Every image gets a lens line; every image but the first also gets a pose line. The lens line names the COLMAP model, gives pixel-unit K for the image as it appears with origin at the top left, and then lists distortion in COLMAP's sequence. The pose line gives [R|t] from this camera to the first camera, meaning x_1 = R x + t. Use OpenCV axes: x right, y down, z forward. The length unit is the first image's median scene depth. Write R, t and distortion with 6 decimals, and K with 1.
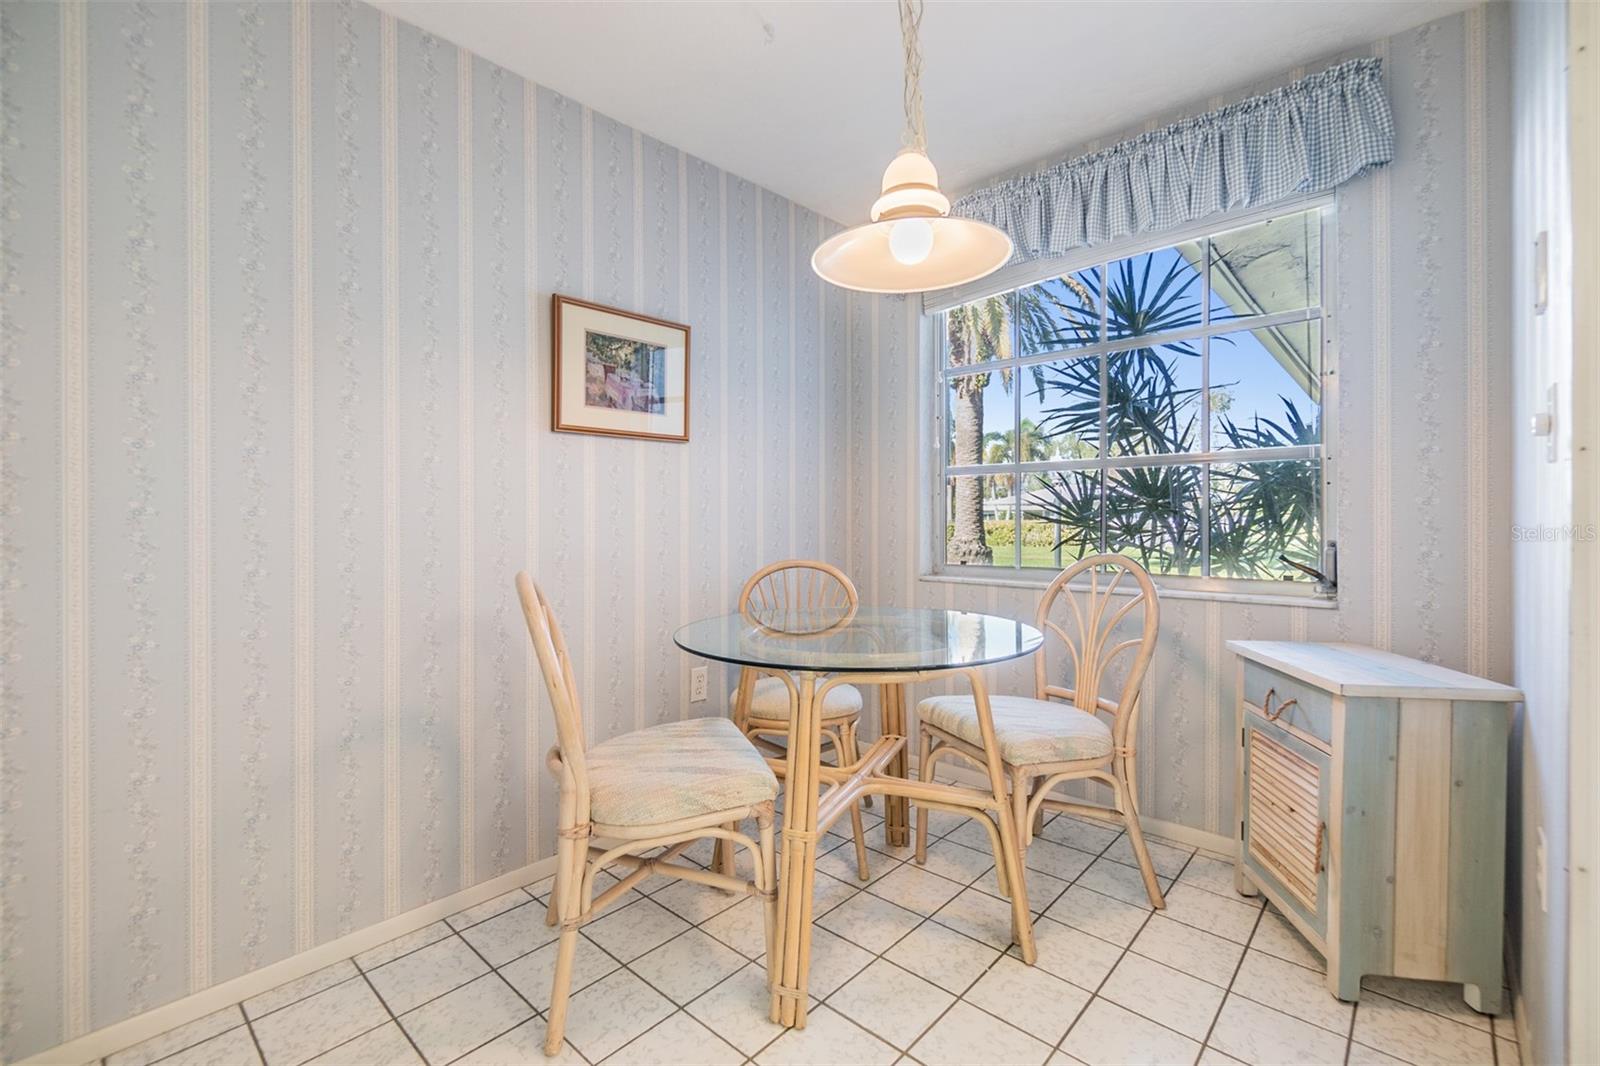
lens RADIAL K [[697.5, 0, 796.7], [0, 697.5, 521.3], [0, 0, 1]] dist [-0.002556, -0.000281]
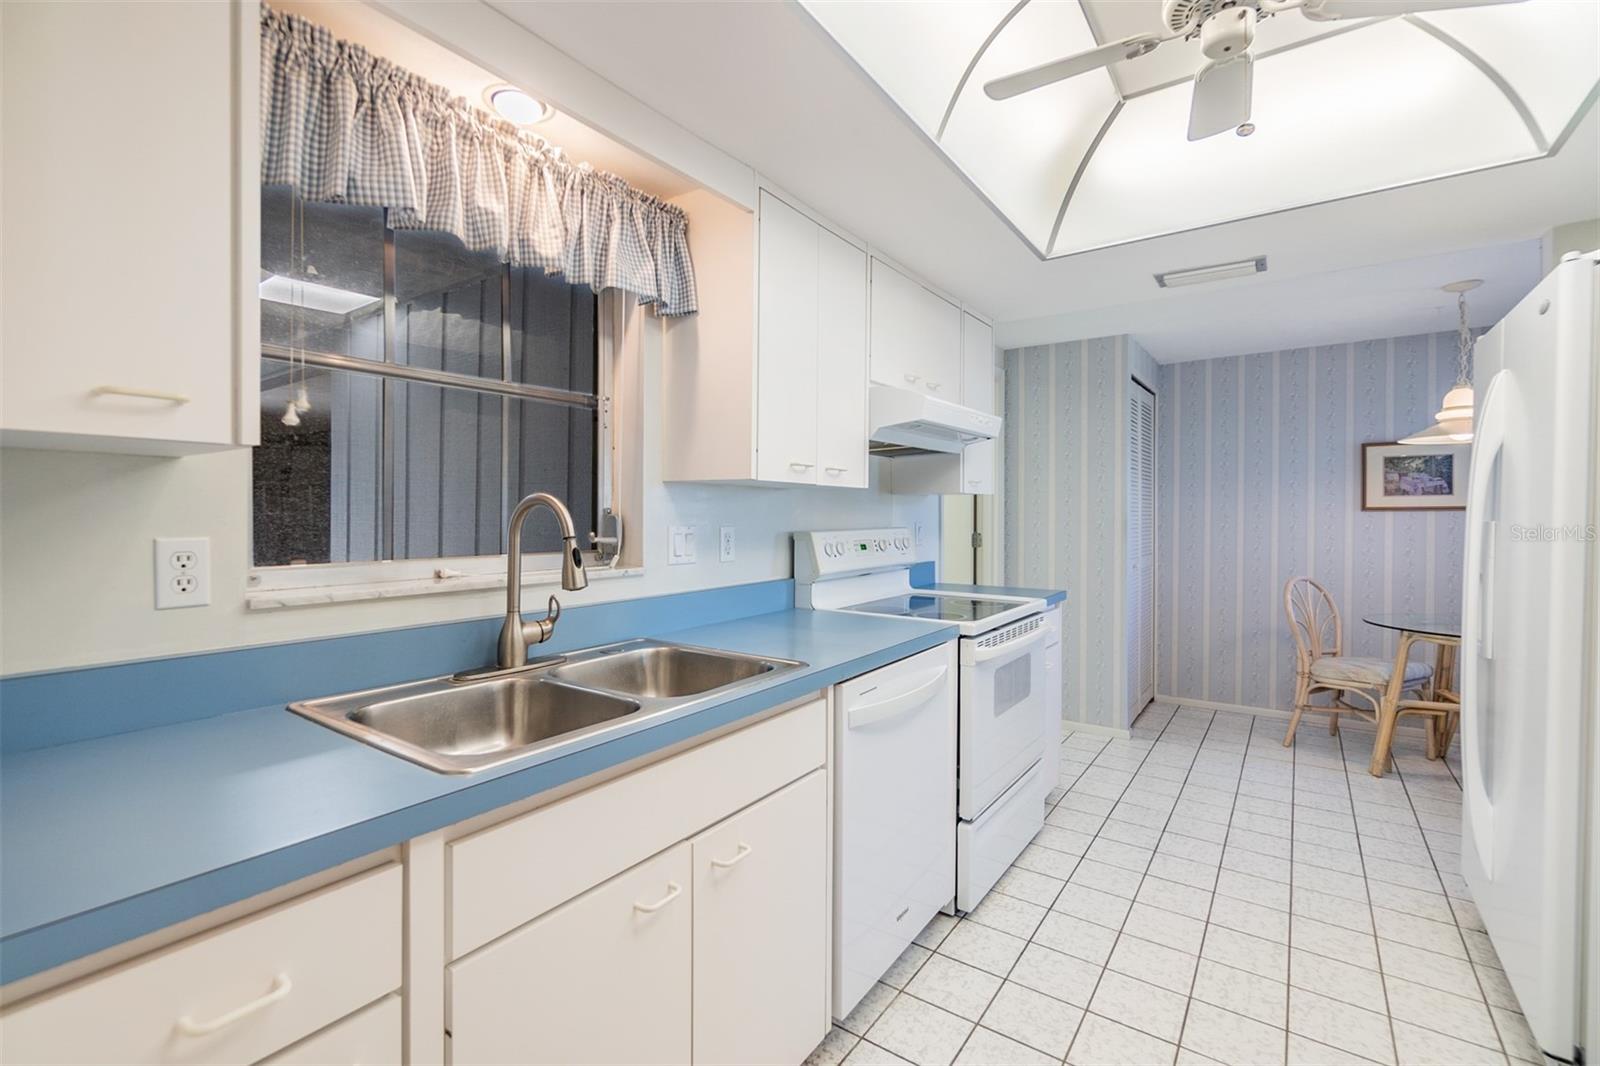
lens RADIAL K [[697.5, 0, 794.4], [0, 697.5, 520.8], [0, 0, 1]] dist [-0.002556, -0.000281]
pose [[0.109710, 0.009319, -0.993920, 1.459208], [-0.011210, 0.999904, 0.008138, -0.096548], [0.993900, 0.010249, 0.109804, -0.847939]]
